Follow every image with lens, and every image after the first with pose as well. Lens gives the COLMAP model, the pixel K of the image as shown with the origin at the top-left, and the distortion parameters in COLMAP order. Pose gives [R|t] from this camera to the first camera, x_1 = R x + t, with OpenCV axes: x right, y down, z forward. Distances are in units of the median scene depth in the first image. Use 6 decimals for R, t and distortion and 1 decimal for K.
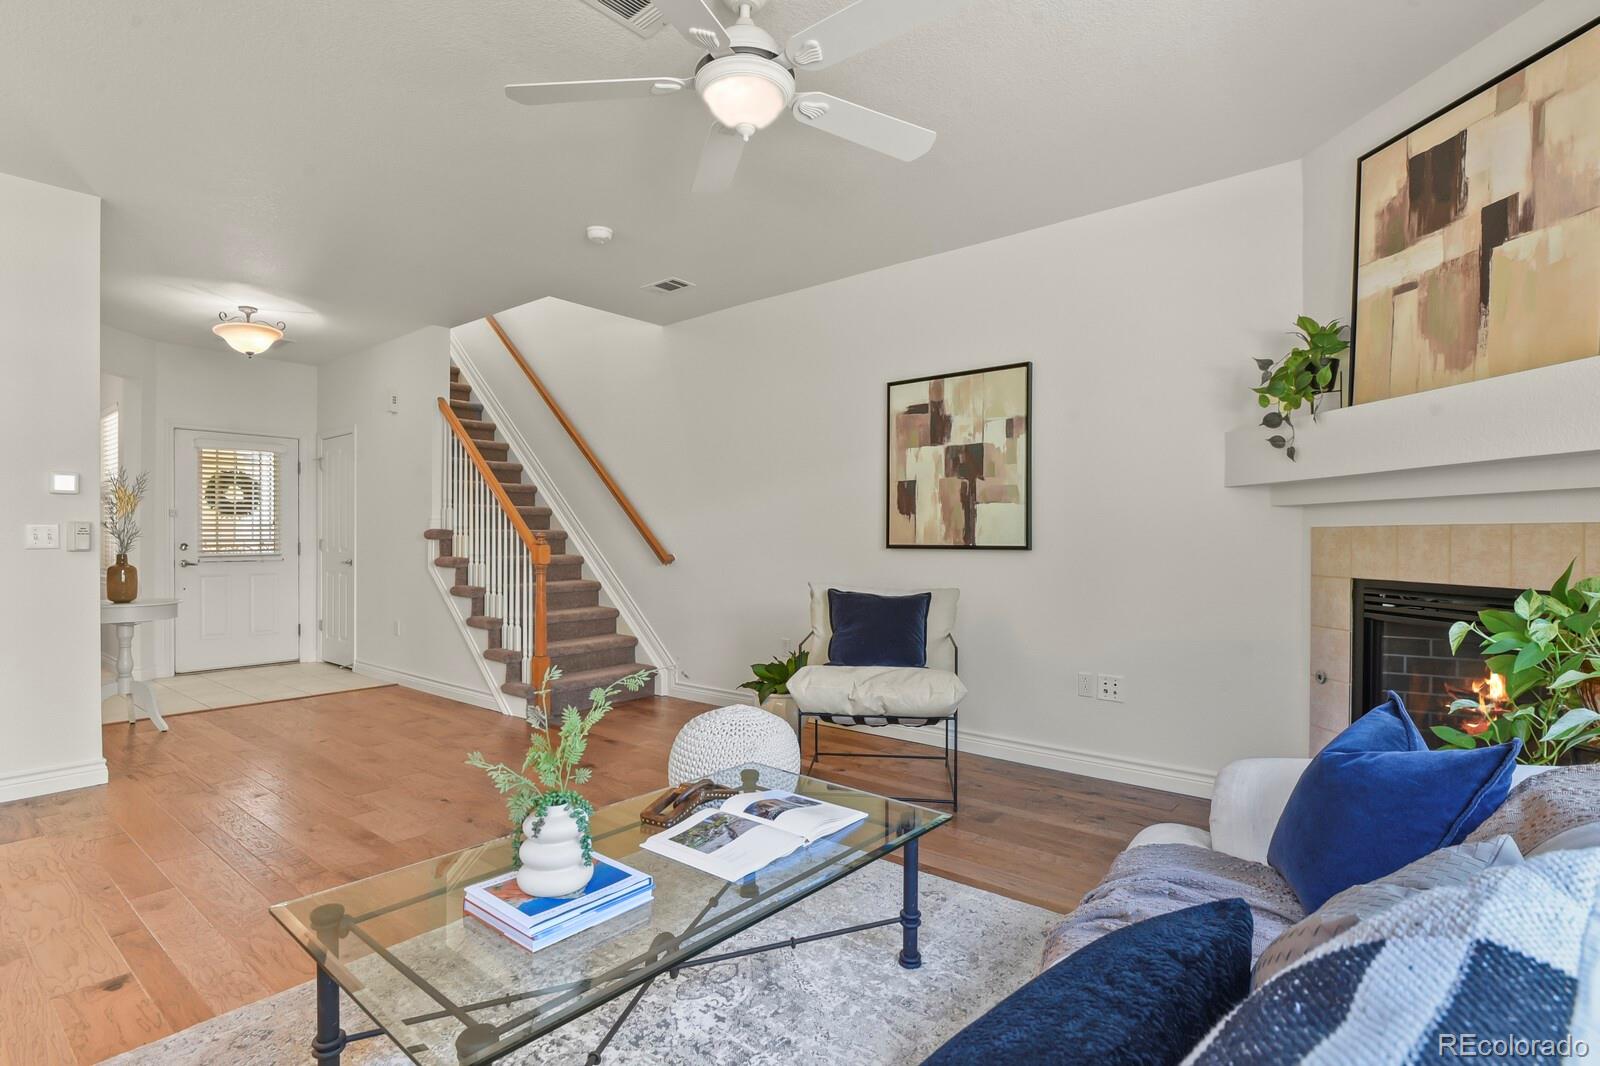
lens RADIAL K [[774.0, 0, 779.9], [0, 774.0, 539.8], [0, 0, 1]] dist [0.006270, -0.007269]
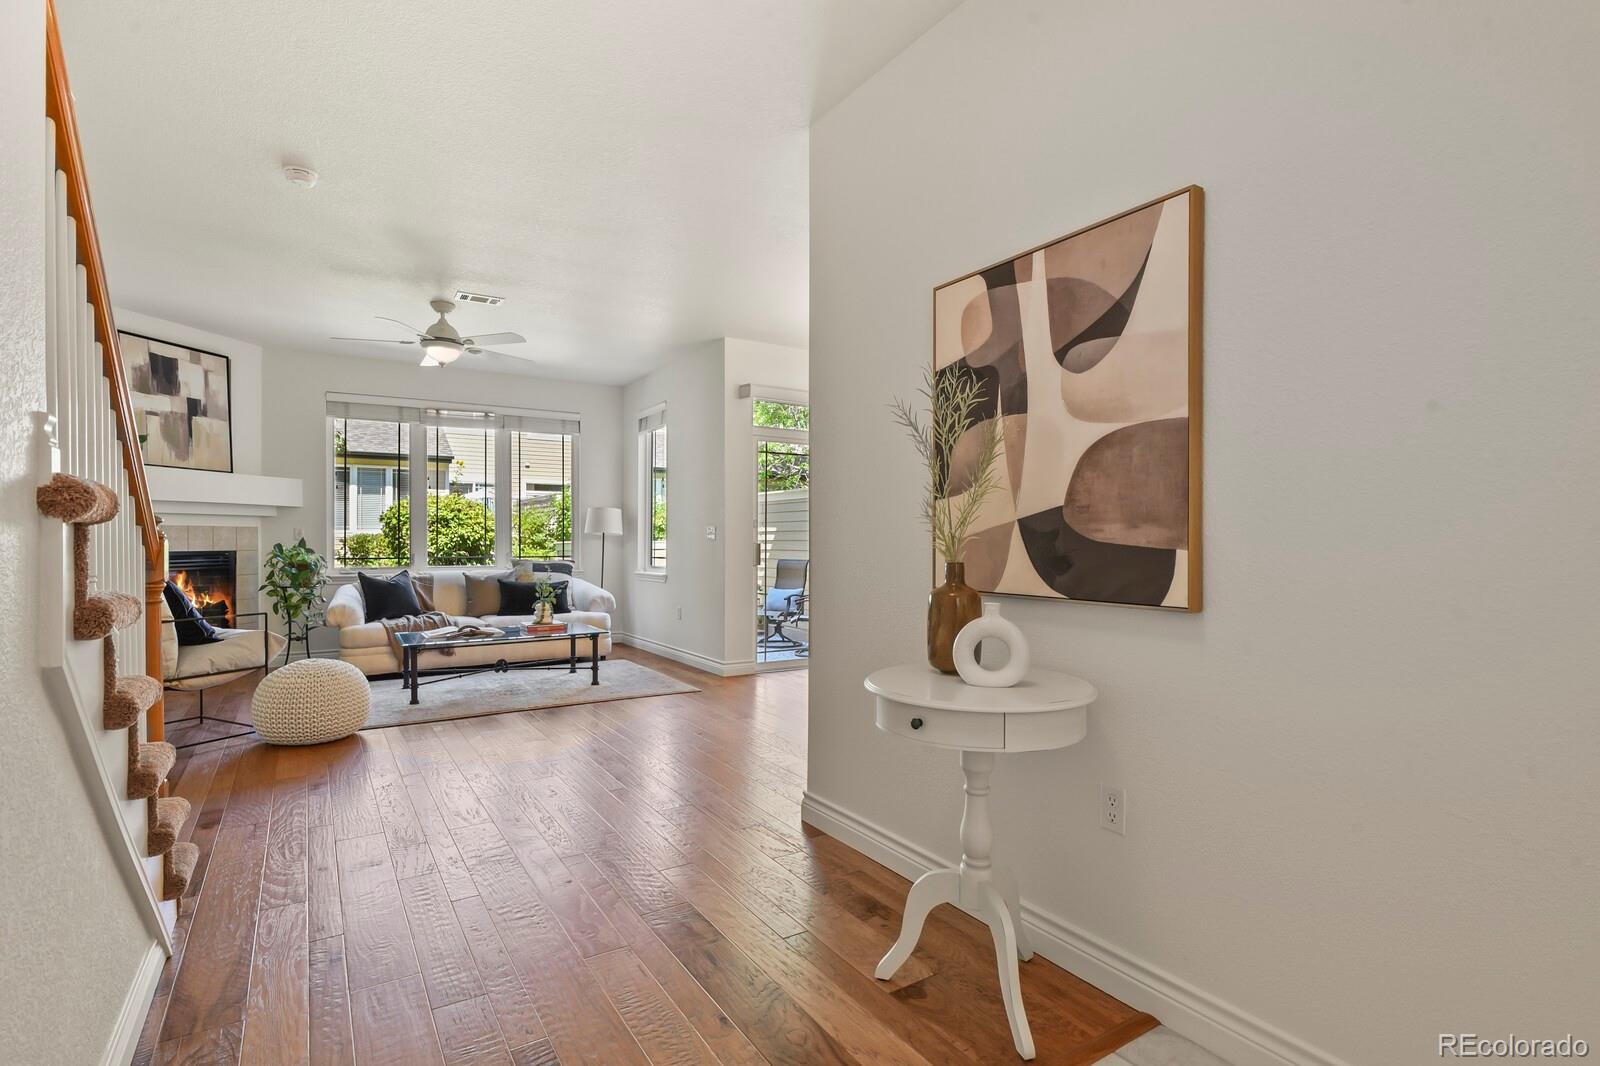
lens RADIAL K [[774.0, 0, 801.8], [0, 774.0, 538.7], [0, 0, 1]] dist [0.006270, -0.007269]
pose [[-0.953567, -0.004639, 0.301146, -0.712334], [-0.003883, 0.999988, 0.003108, 0.003205], [-0.301157, 0.001795, -0.953573, 1.152445]]
